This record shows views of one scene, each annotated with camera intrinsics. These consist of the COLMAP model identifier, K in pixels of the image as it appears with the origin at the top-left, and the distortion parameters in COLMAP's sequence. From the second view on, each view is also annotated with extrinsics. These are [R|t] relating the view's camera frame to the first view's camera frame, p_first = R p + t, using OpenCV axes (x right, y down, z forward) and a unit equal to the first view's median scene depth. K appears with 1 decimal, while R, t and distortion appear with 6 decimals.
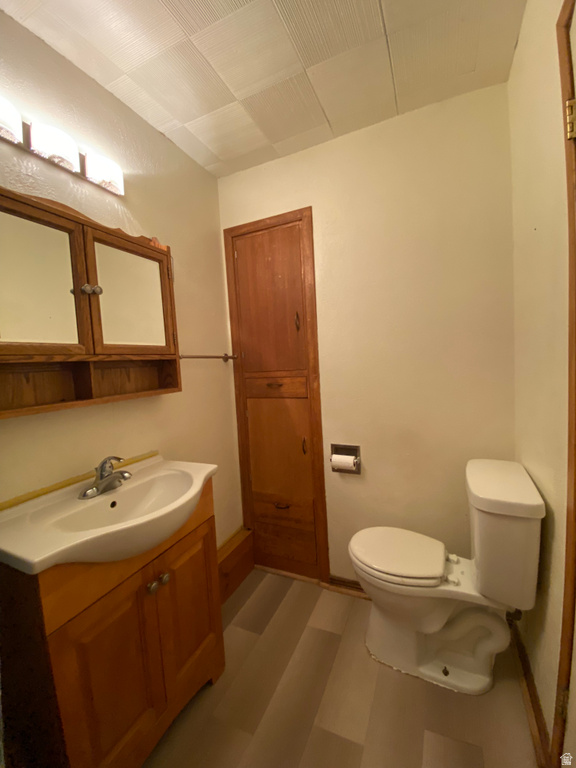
lens RADIAL K [[311.6, 0, 288.6], [0, 311.6, 379.6], [0, 0, 1]] dist [0.011941, -0.017332]
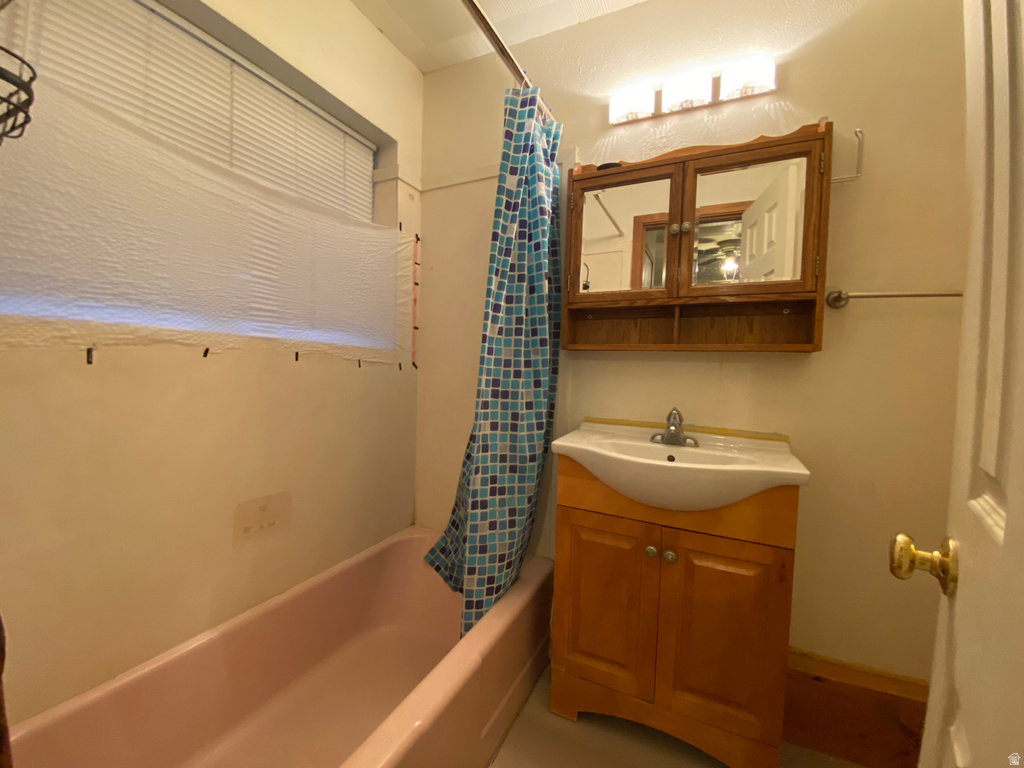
lens RADIAL K [[415.4, 0, 509.7], [0, 415.4, 382.1], [0, 0, 1]] dist [0.011941, -0.017332]
pose [[-0.019730, 0.089172, -0.995821, 0.625408], [-0.083510, 0.992387, 0.090519, 0.095196], [0.996312, 0.084947, -0.012133, 0.487871]]
